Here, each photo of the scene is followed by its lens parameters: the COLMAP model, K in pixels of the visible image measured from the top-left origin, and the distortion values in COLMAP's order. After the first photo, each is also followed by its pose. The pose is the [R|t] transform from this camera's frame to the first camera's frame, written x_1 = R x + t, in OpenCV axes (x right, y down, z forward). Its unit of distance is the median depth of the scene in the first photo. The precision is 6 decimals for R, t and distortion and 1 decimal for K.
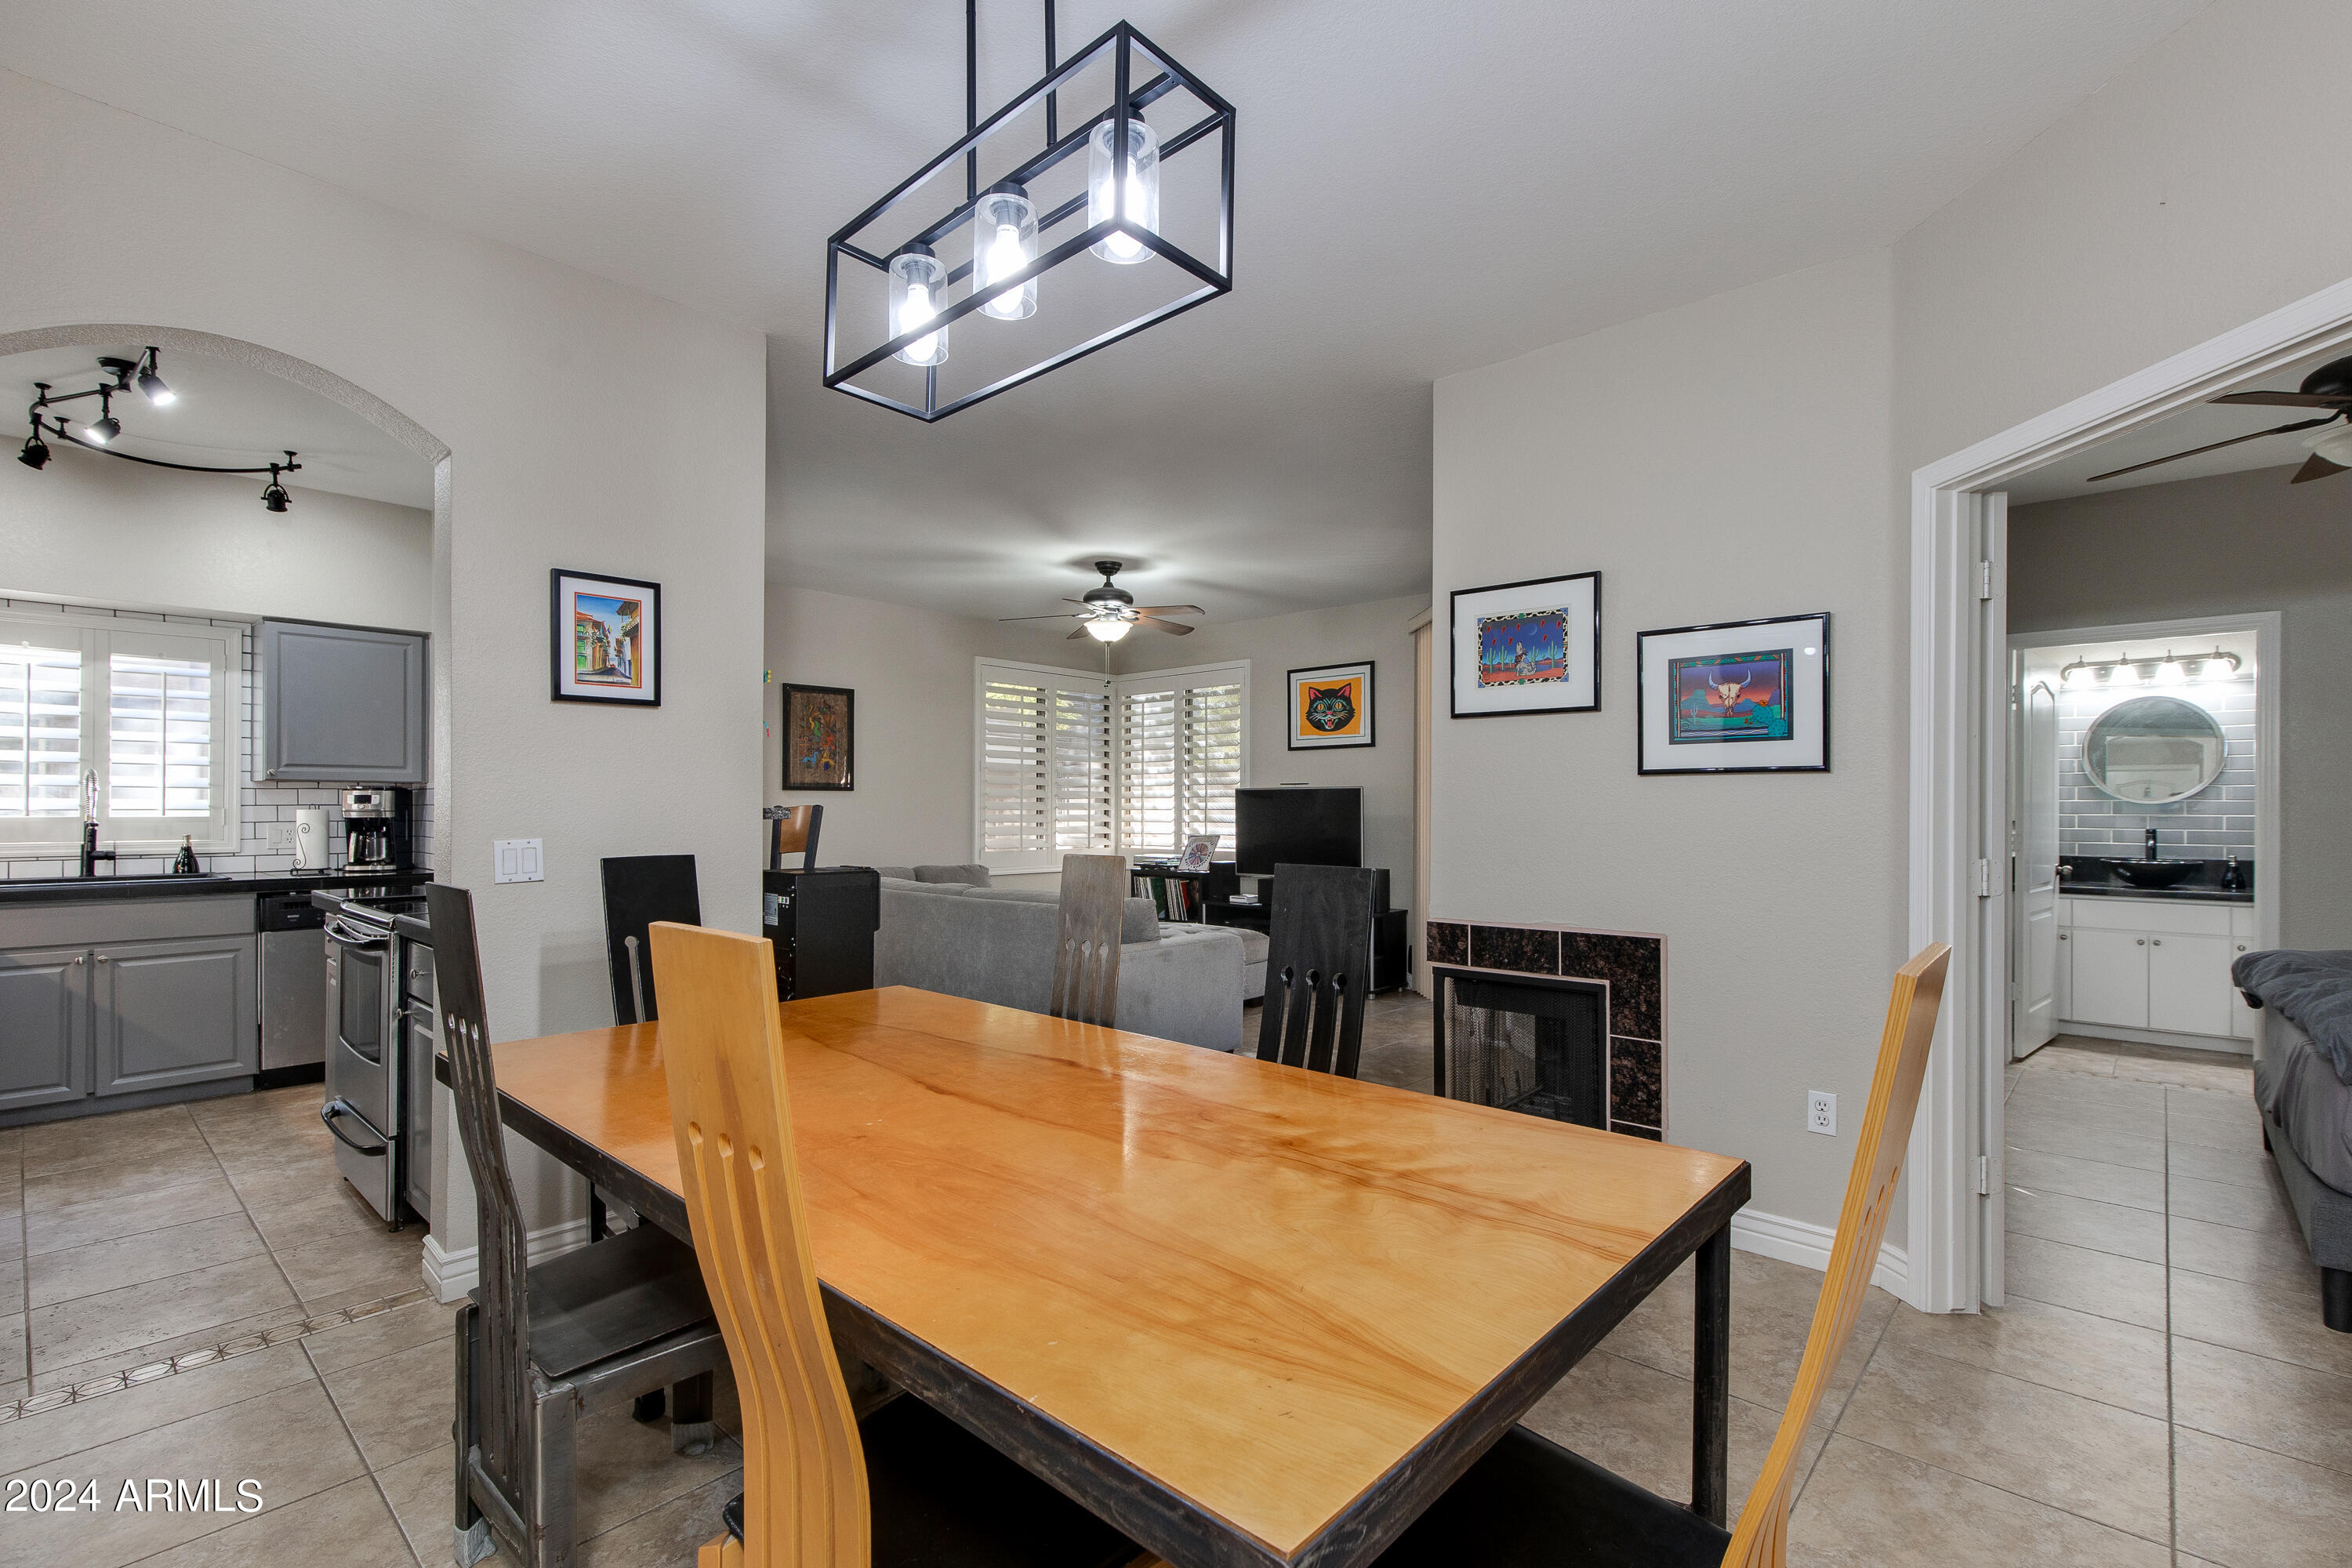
lens RADIAL K [[1090.6, 0, 1208.2], [0, 1090.6, 803.2], [0, 0, 1]] dist [0.005837, -0.001773]
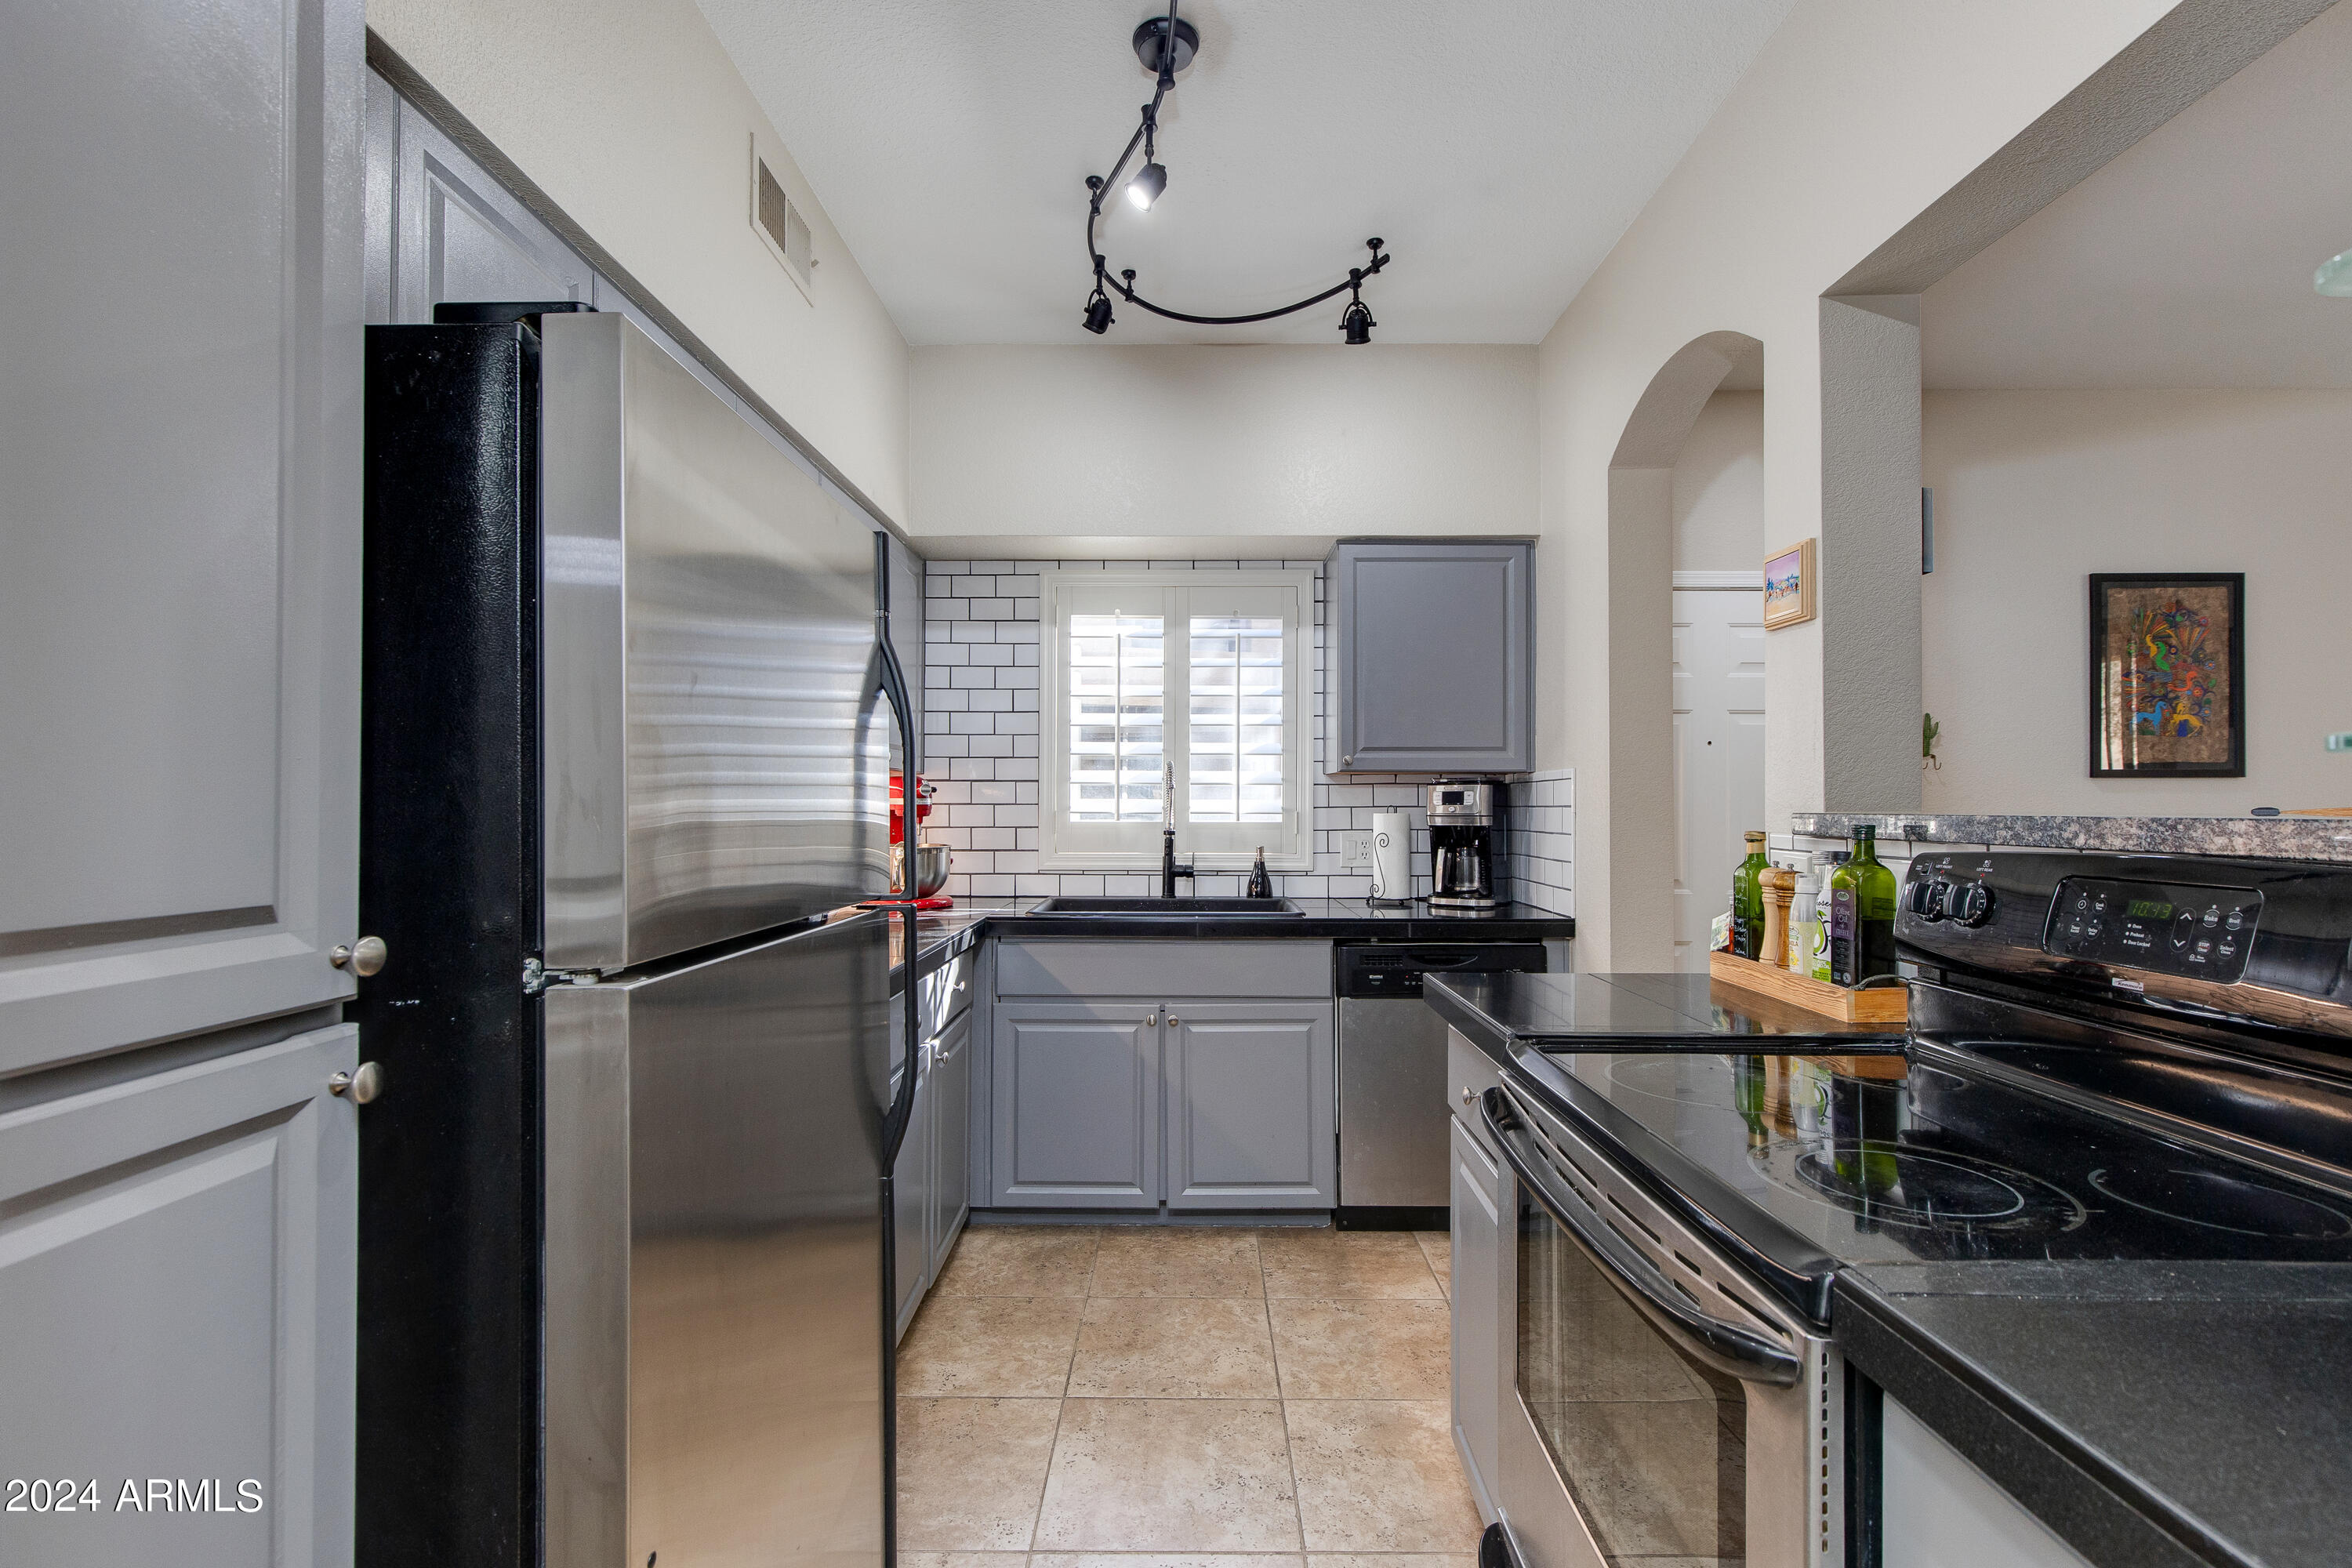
lens RADIAL K [[1090.6, 0, 1167.1], [0, 1090.6, 798.2], [0, 0, 1]] dist [0.005837, -0.001773]
pose [[0.660593, -0.006901, -0.750713, -0.388404], [0.002667, 0.999973, -0.006845, 0.000499], [0.750740, 0.002520, 0.660593, 0.430170]]
